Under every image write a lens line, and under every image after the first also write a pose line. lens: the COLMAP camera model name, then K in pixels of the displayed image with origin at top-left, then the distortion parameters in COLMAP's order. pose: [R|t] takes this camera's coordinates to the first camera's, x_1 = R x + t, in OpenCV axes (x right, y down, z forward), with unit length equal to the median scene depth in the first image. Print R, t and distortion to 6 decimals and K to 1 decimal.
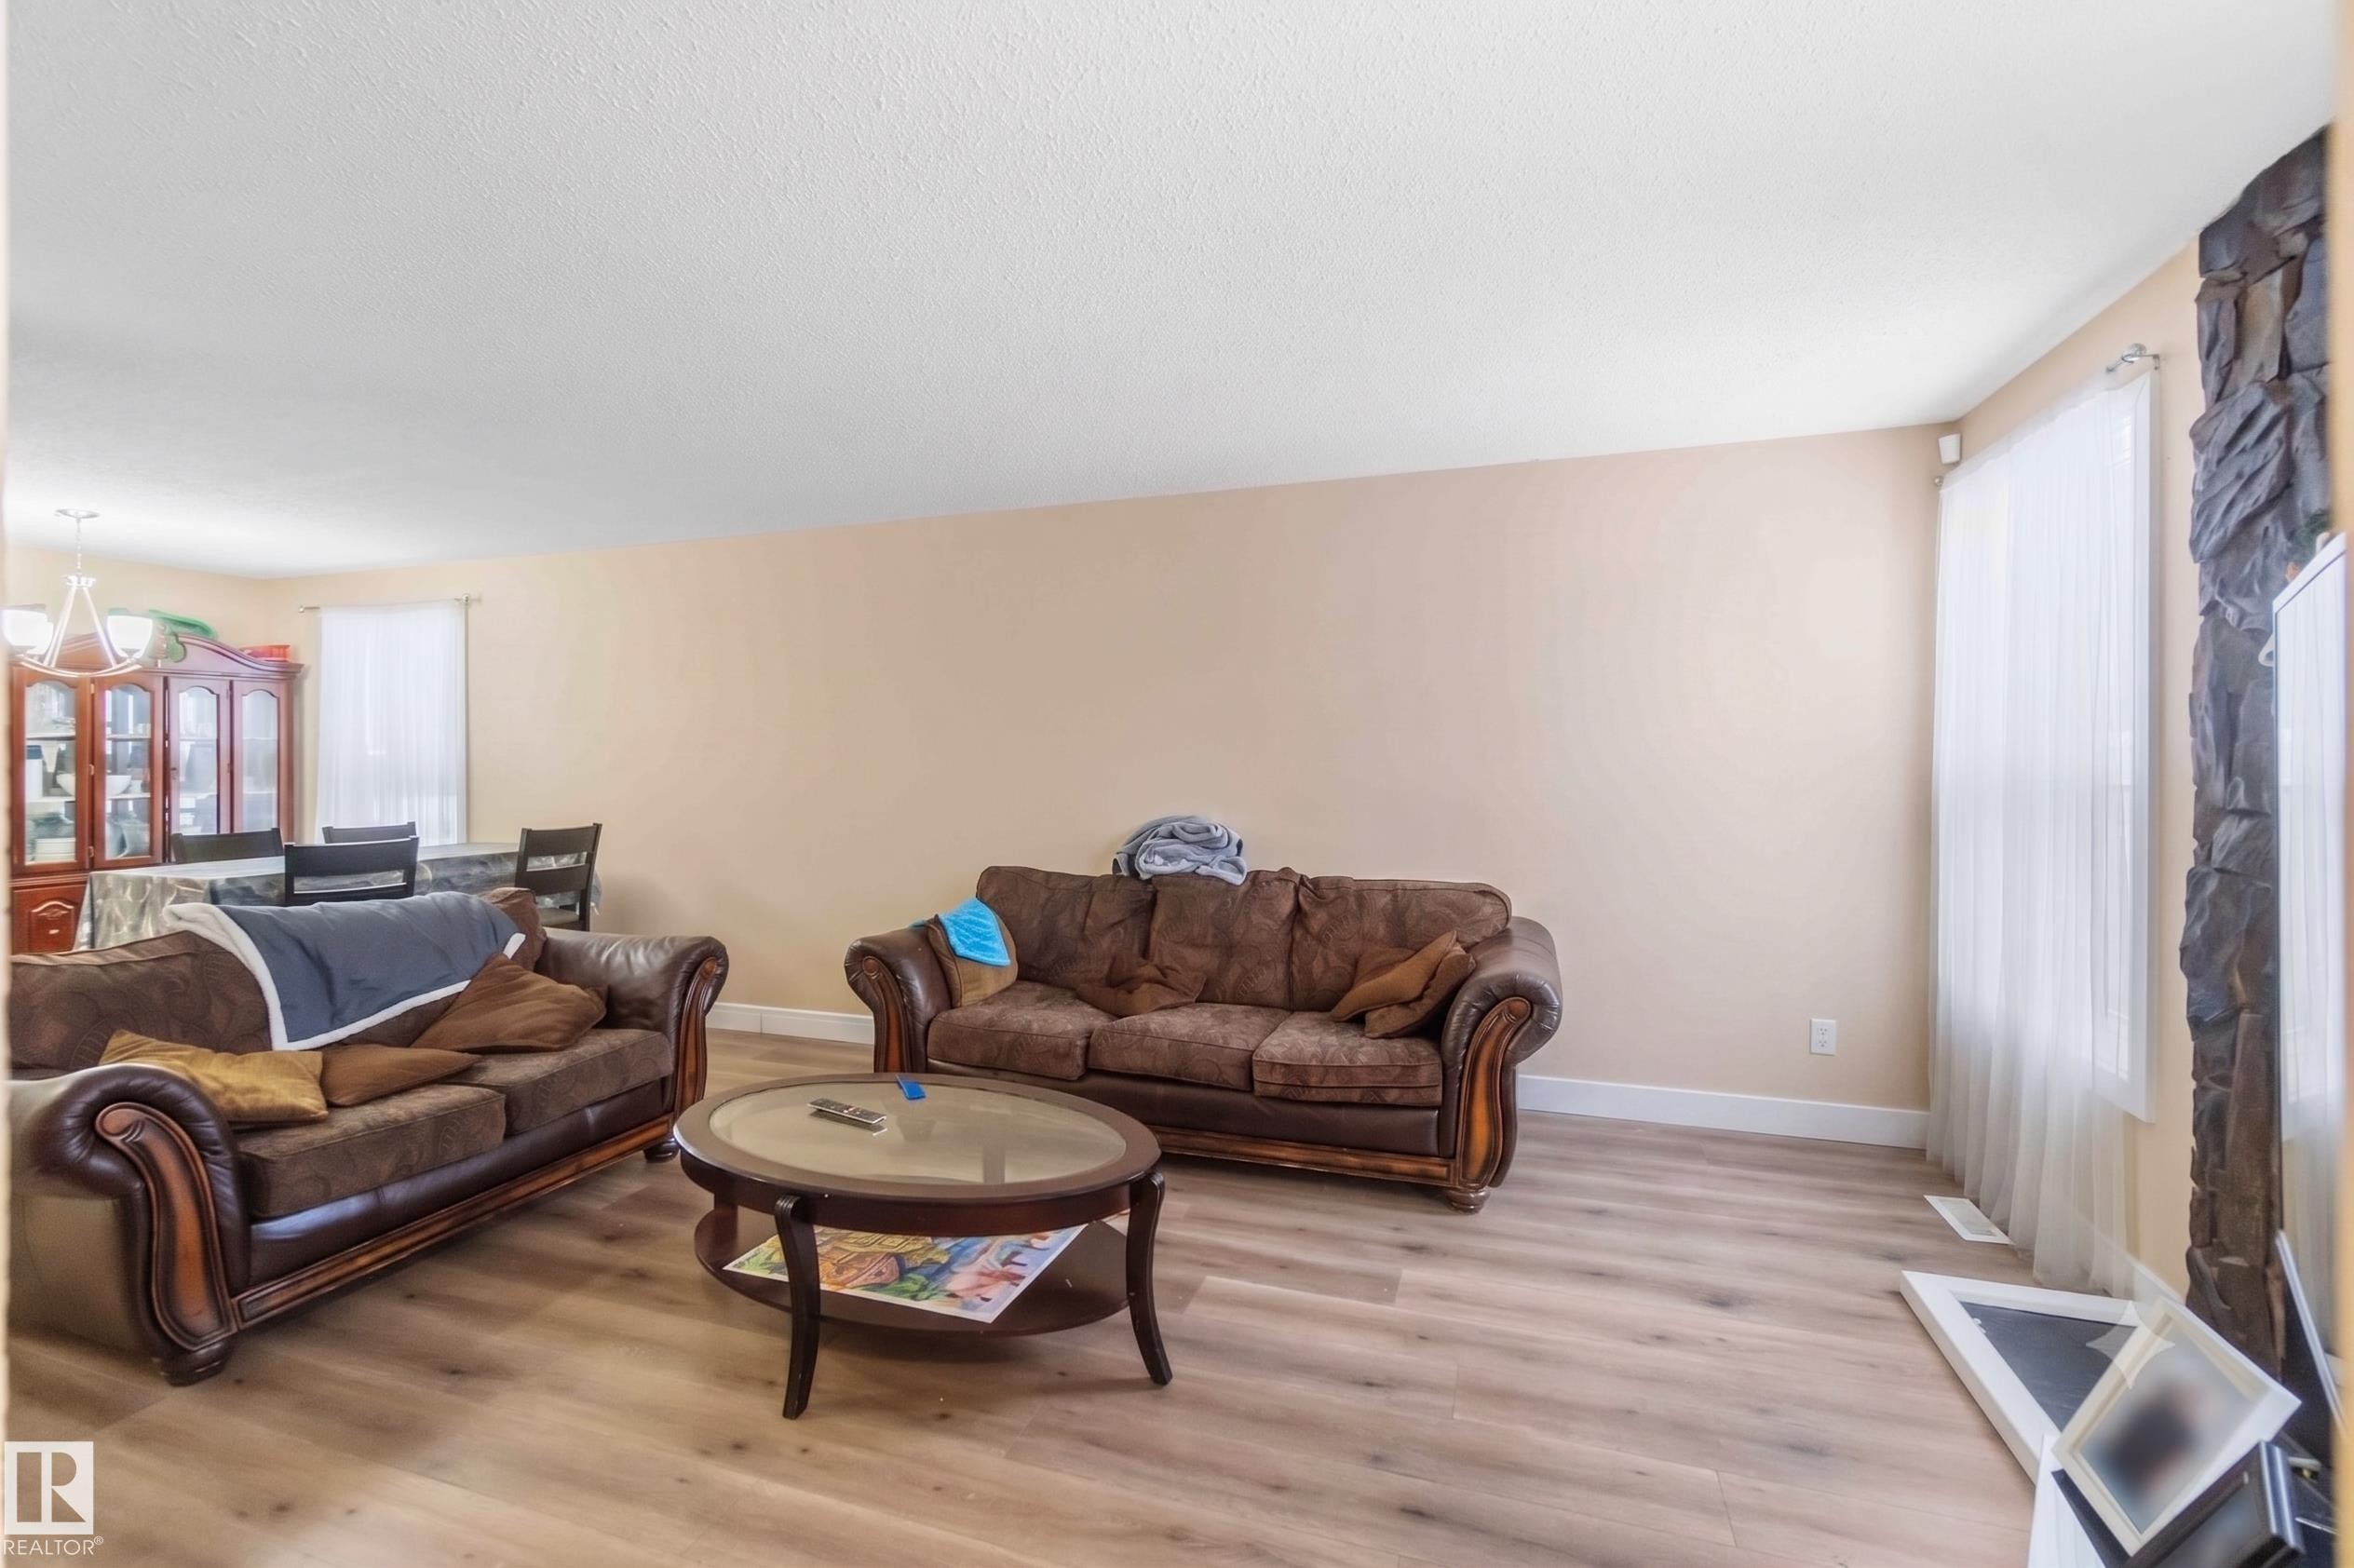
lens RADIAL K [[1026.3, 0, 1175.4], [0, 1026.3, 776.9], [0, 0, 1]] dist [-0.001157, -0.001353]
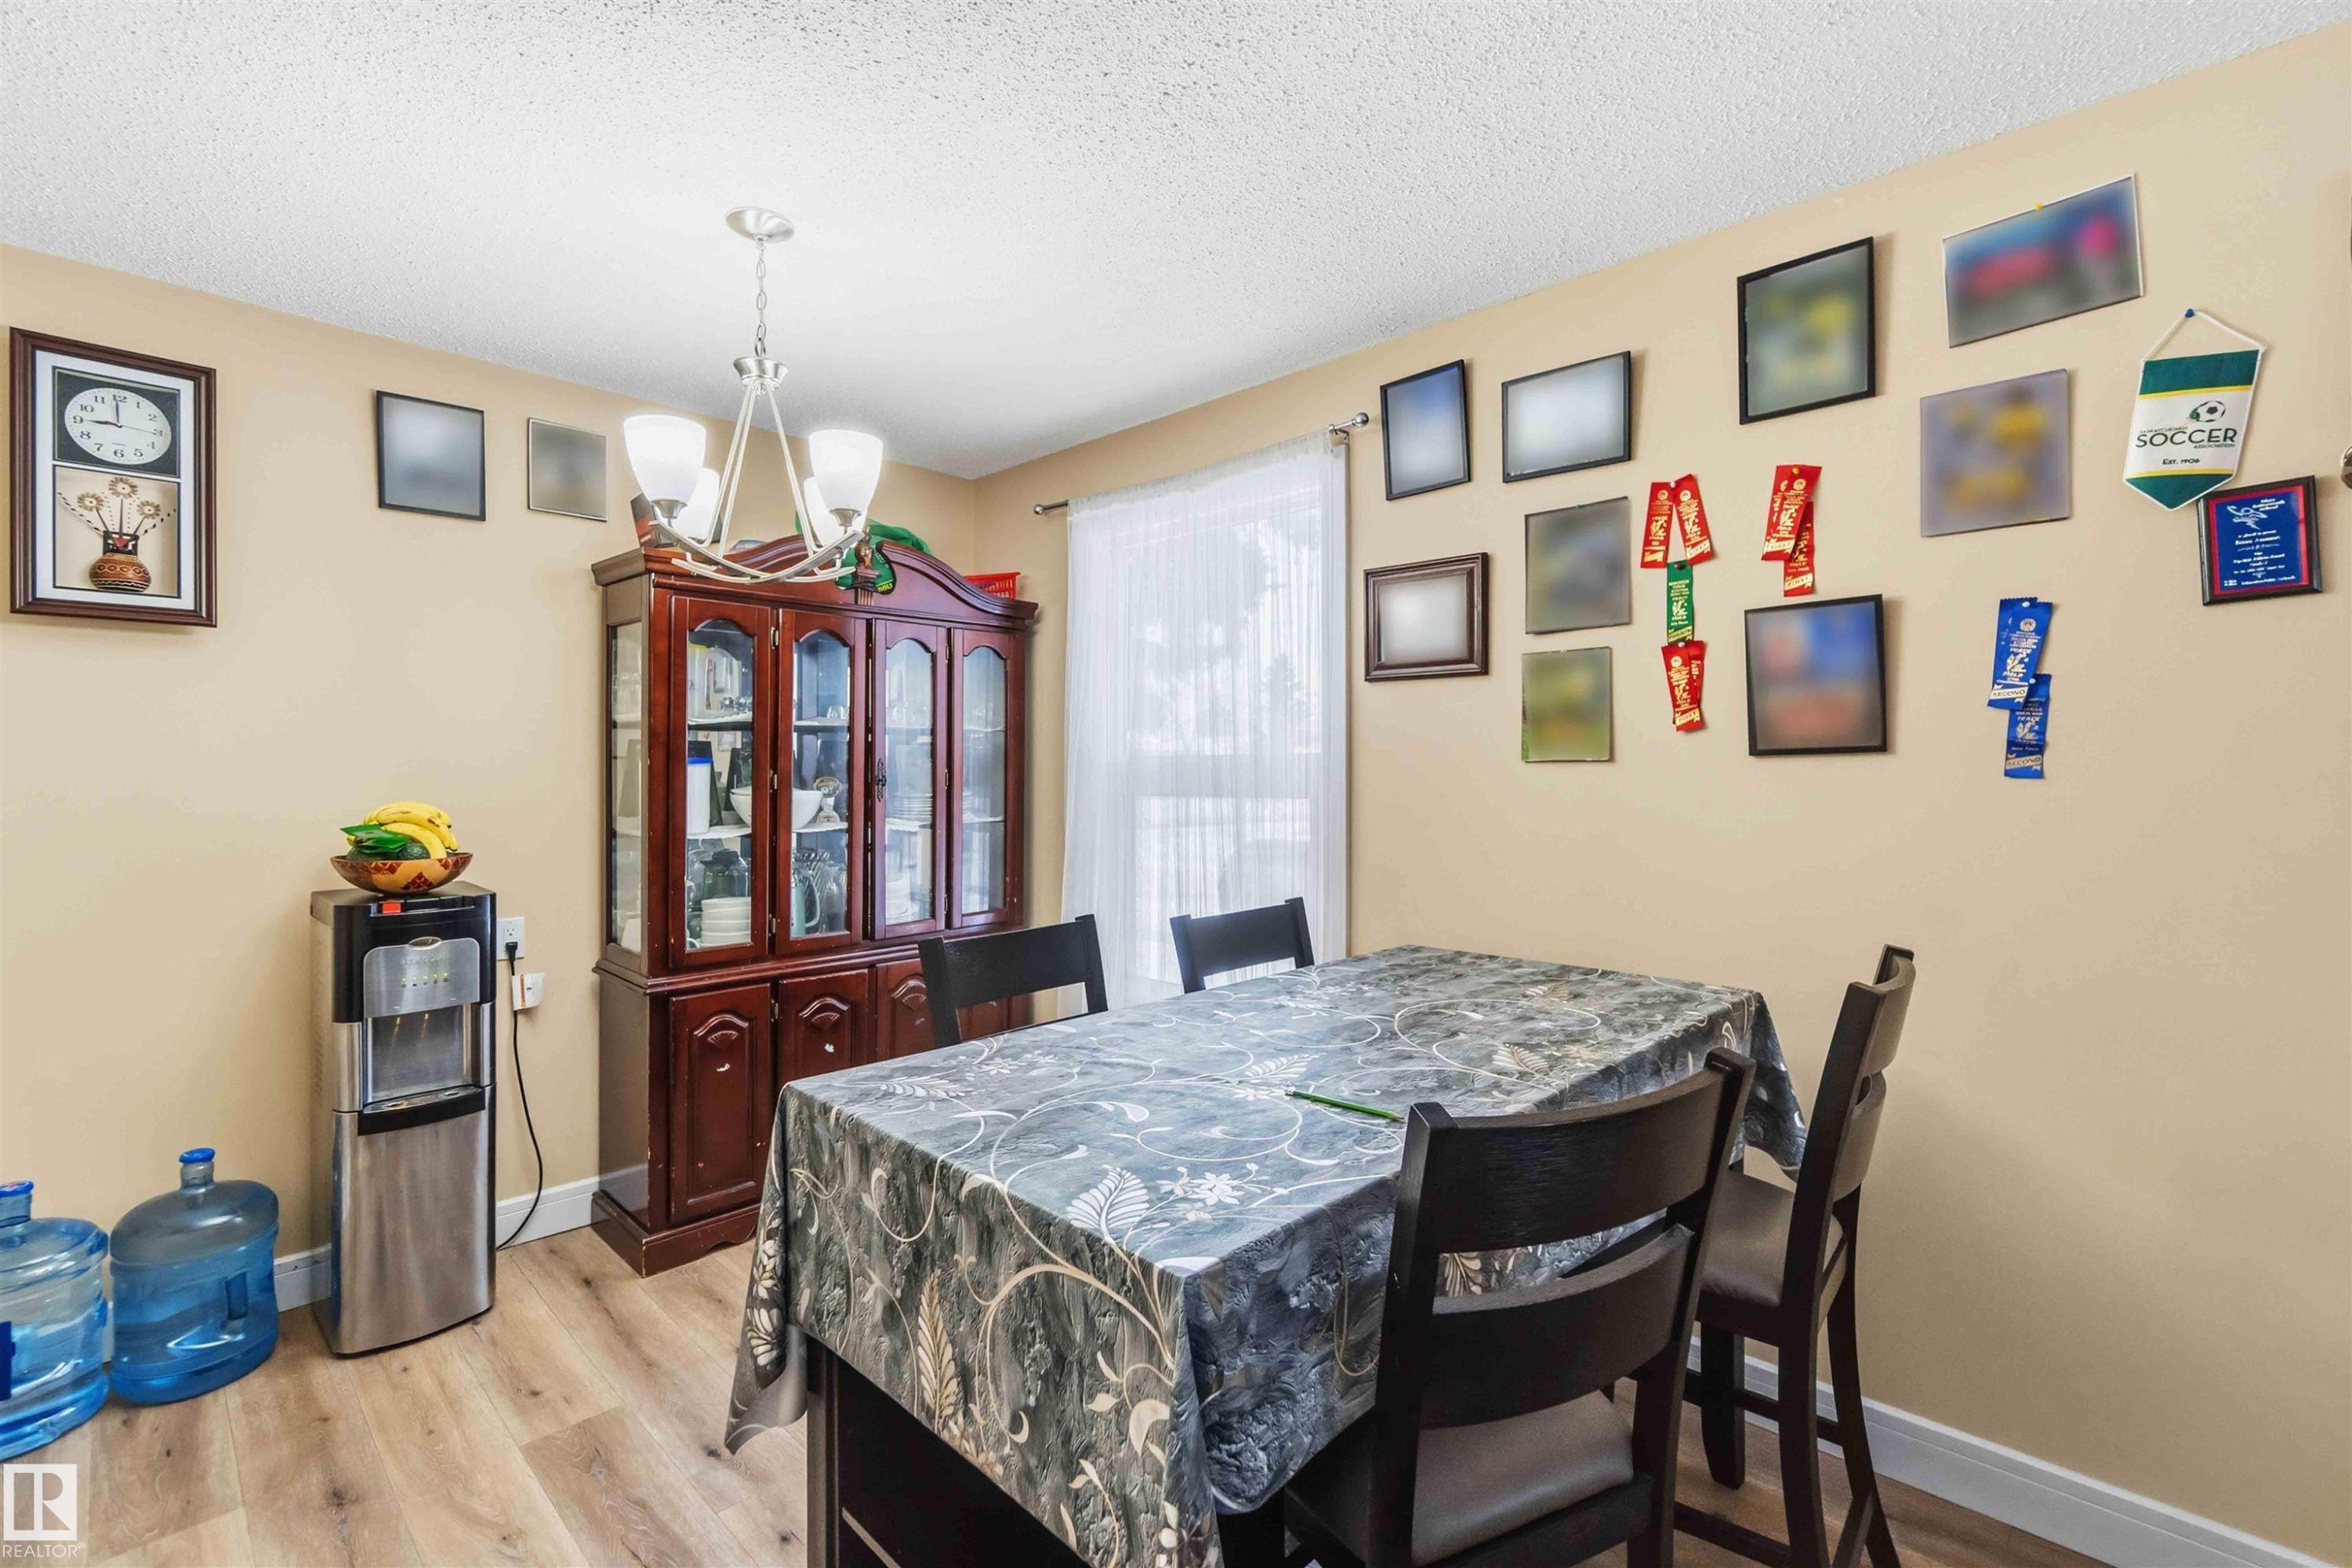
lens RADIAL K [[1025.4, 0, 1171.8], [0, 1025.4, 776.5], [0, 0, 1]] dist [-0.001157, -0.001353]
pose [[0.908344, -0.003060, -0.418213, -0.596644], [-0.001555, 0.999942, -0.010694, -0.003492], [0.418221, 0.010364, 0.908286, 0.553210]]
